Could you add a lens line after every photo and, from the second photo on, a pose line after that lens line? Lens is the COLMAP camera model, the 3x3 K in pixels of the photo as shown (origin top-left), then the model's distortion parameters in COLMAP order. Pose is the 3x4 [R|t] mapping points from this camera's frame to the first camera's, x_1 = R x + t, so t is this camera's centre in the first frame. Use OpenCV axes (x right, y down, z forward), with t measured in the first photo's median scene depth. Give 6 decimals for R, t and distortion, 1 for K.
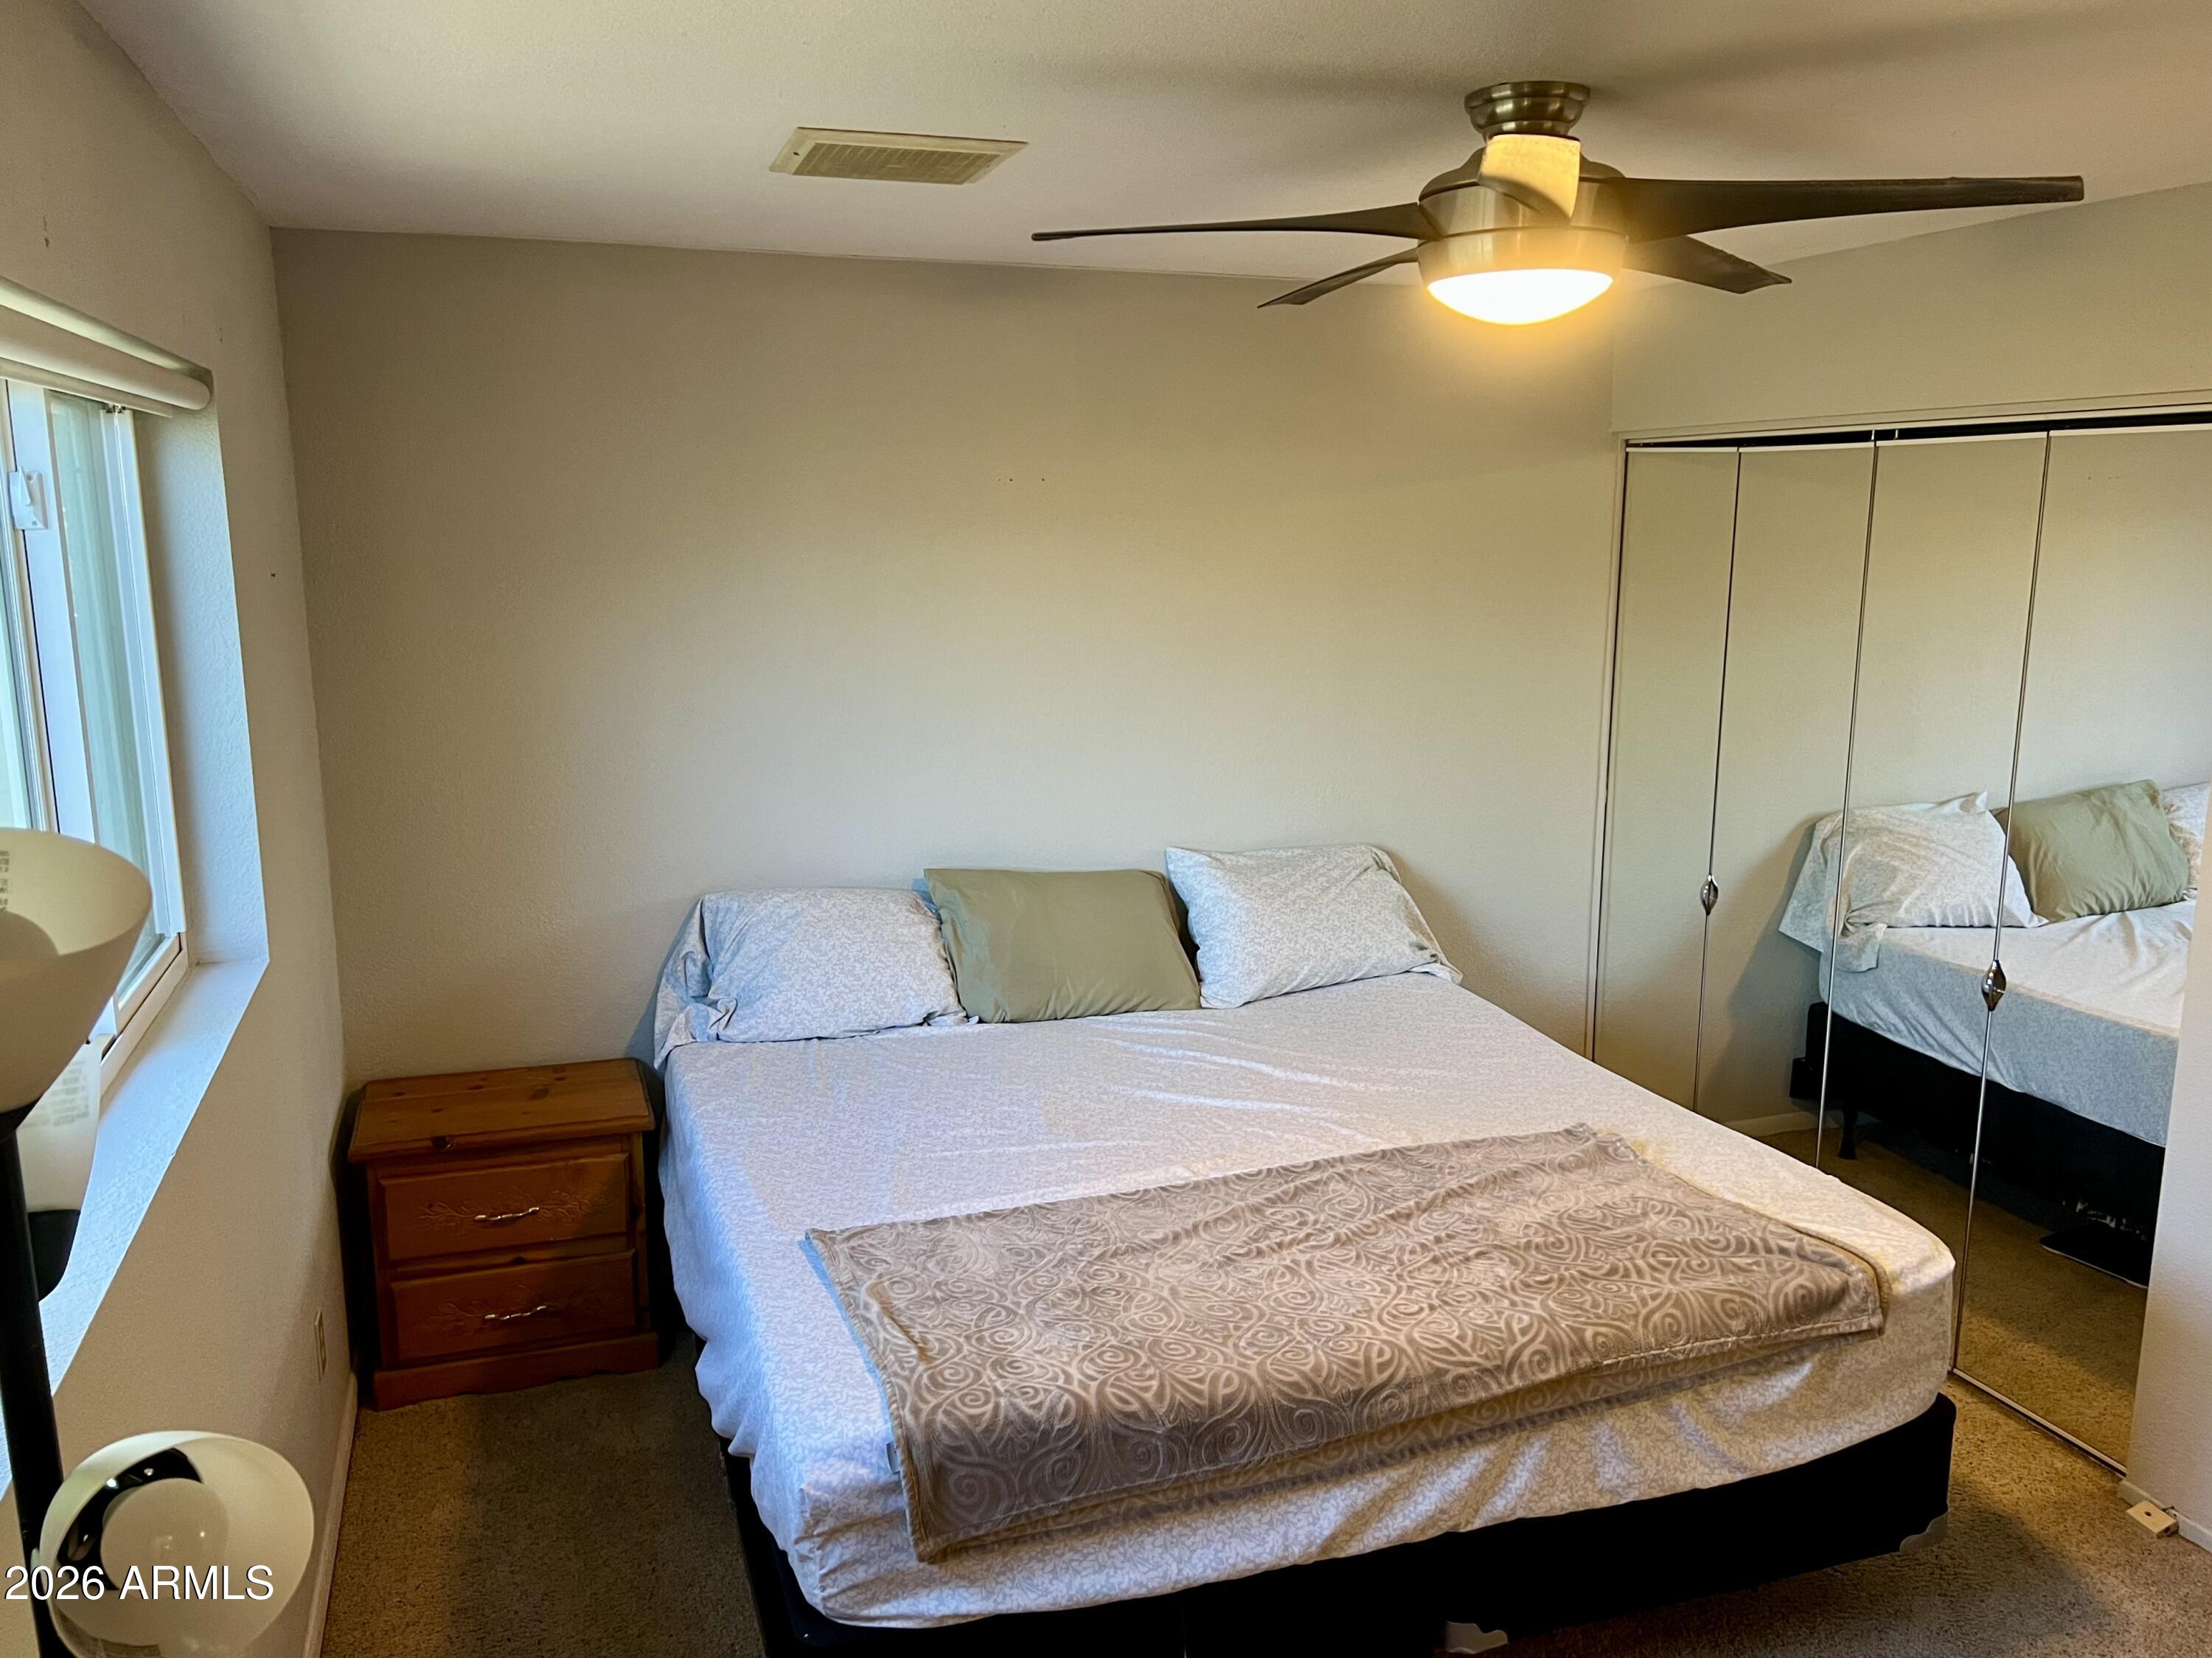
lens RADIAL K [[1728.4, 0, 1100.6], [0, 1728.4, 844.8], [0, 0, 1]] dist [0.091082, -0.118289]
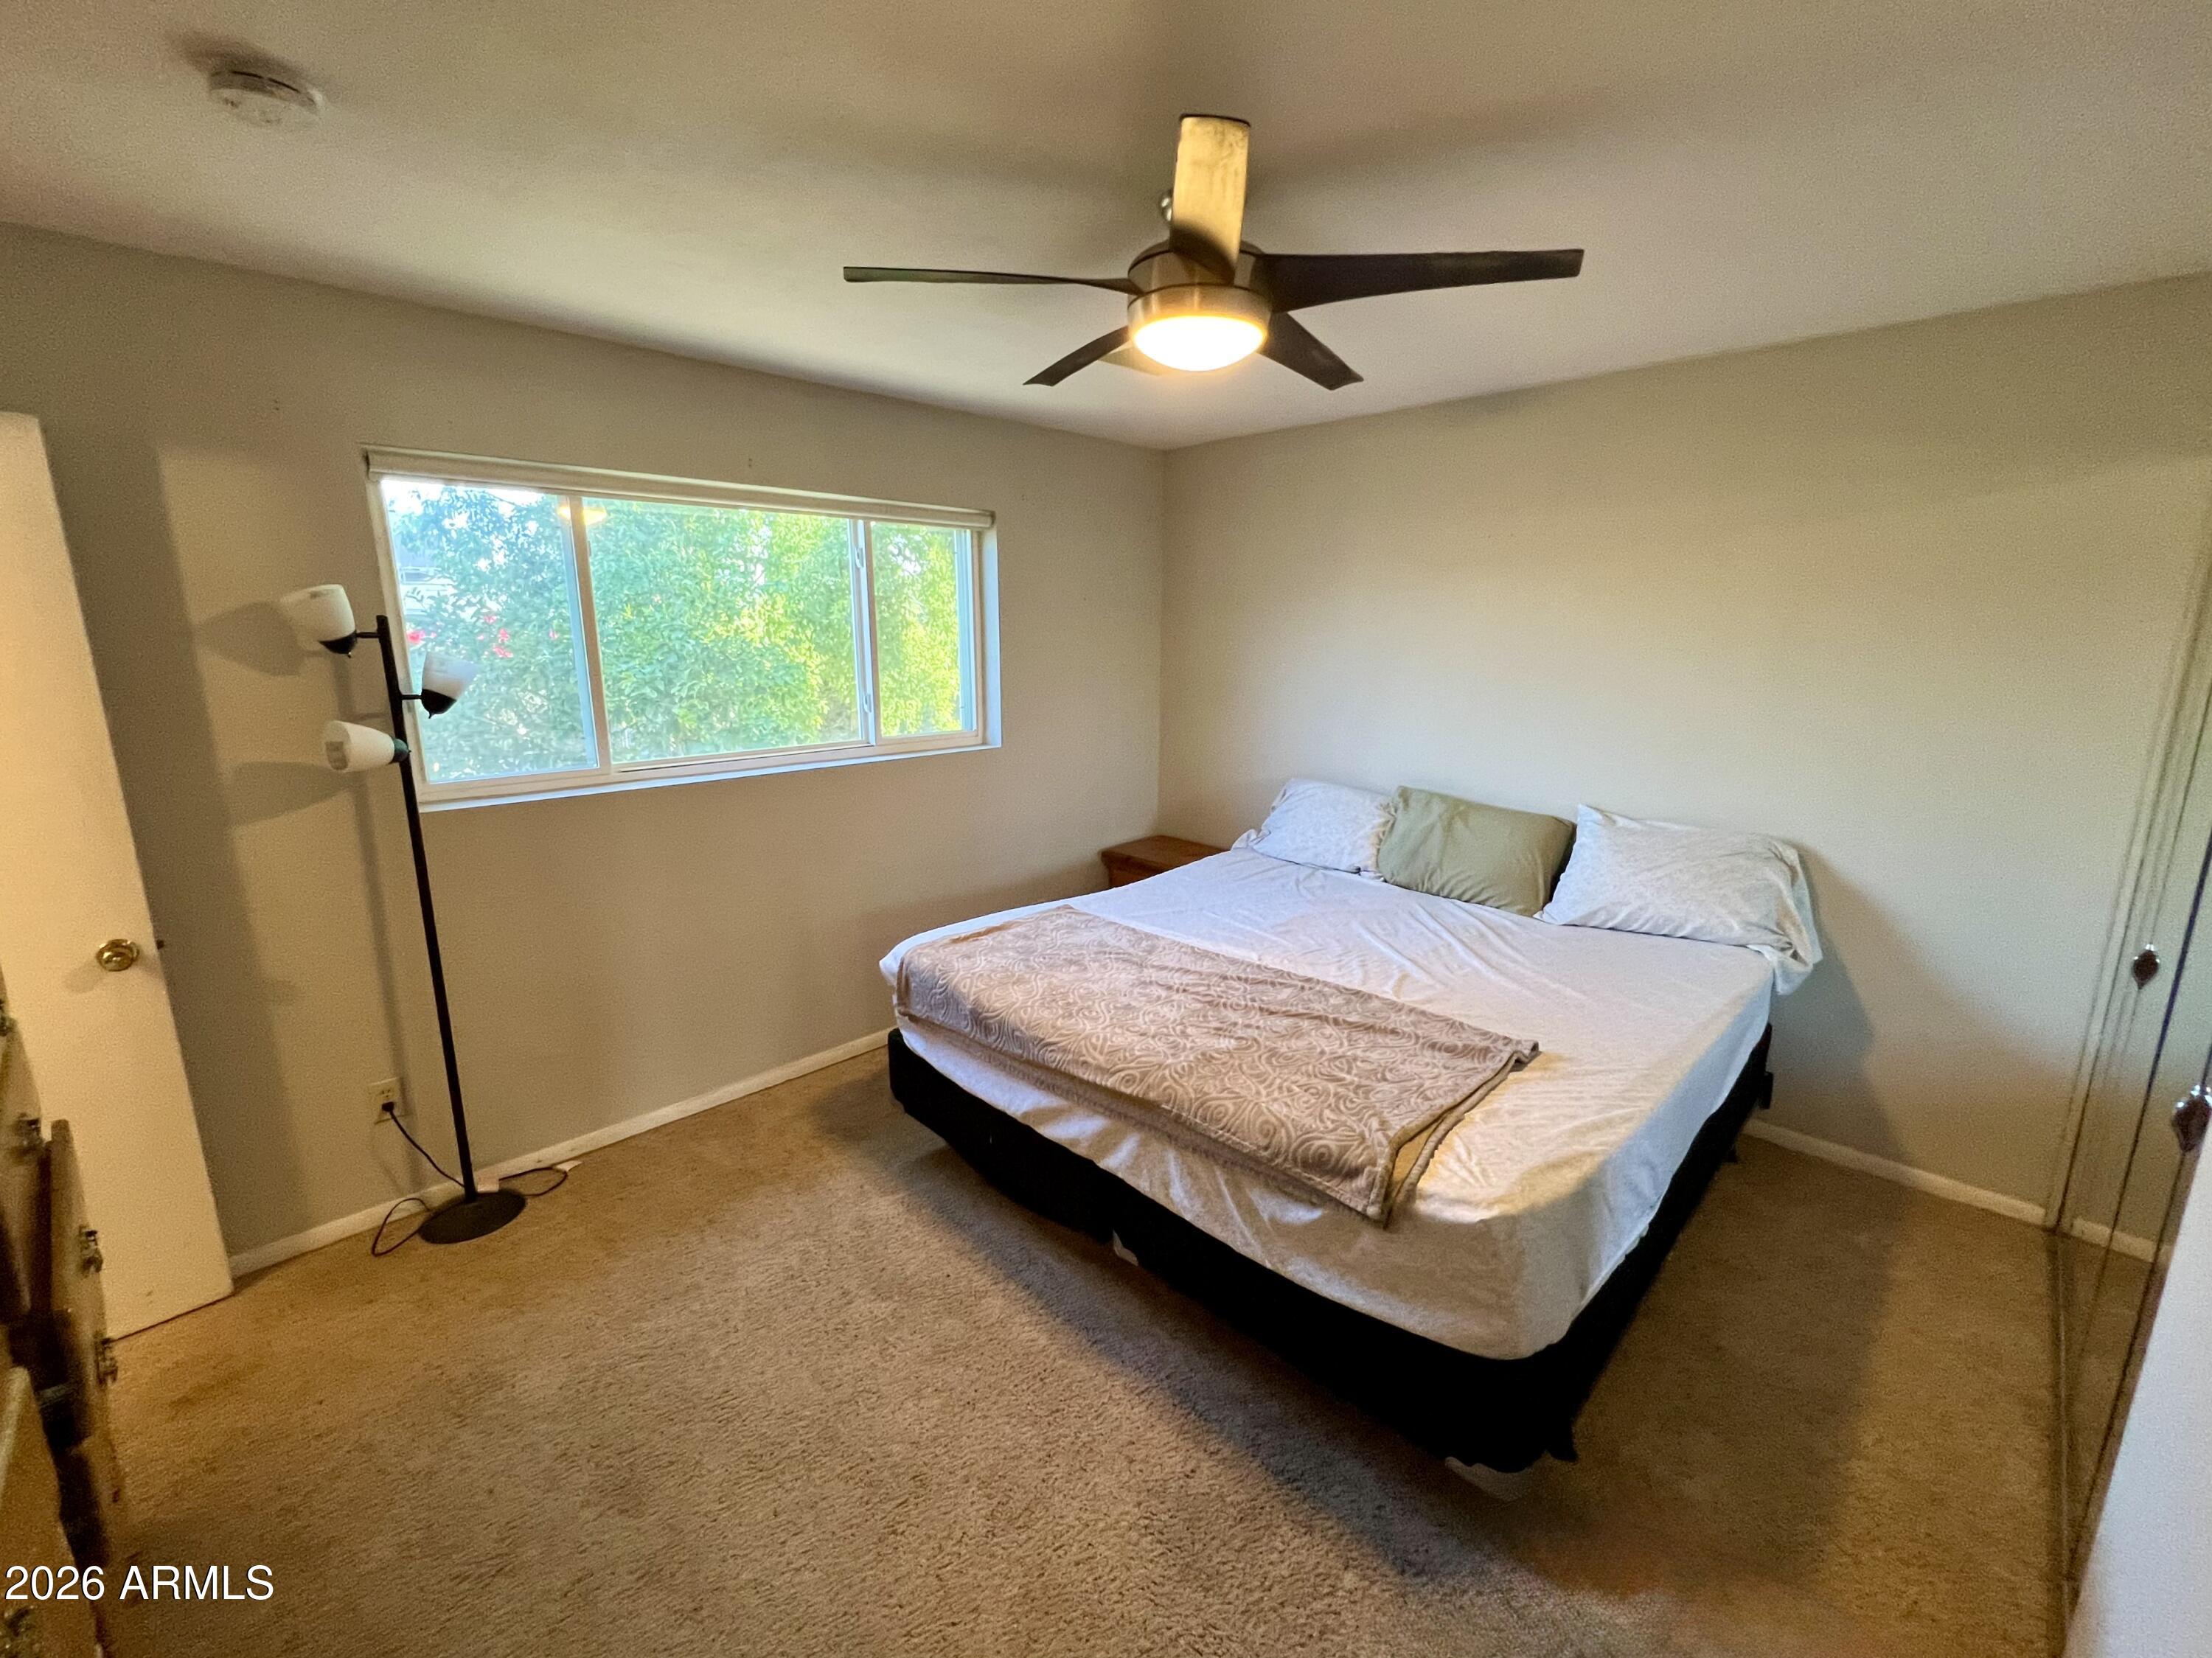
lens RADIAL K [[917.8, 0, 1107.3], [0, 917.8, 834.7], [0, 0, 1]] dist [-0.000814, -0.000065]
pose [[0.439950, 0.192351, -0.877180, 0.780604], [-0.172612, 0.976690, 0.127599, -0.005483], [0.881277, 0.095275, 0.462897, 0.528527]]
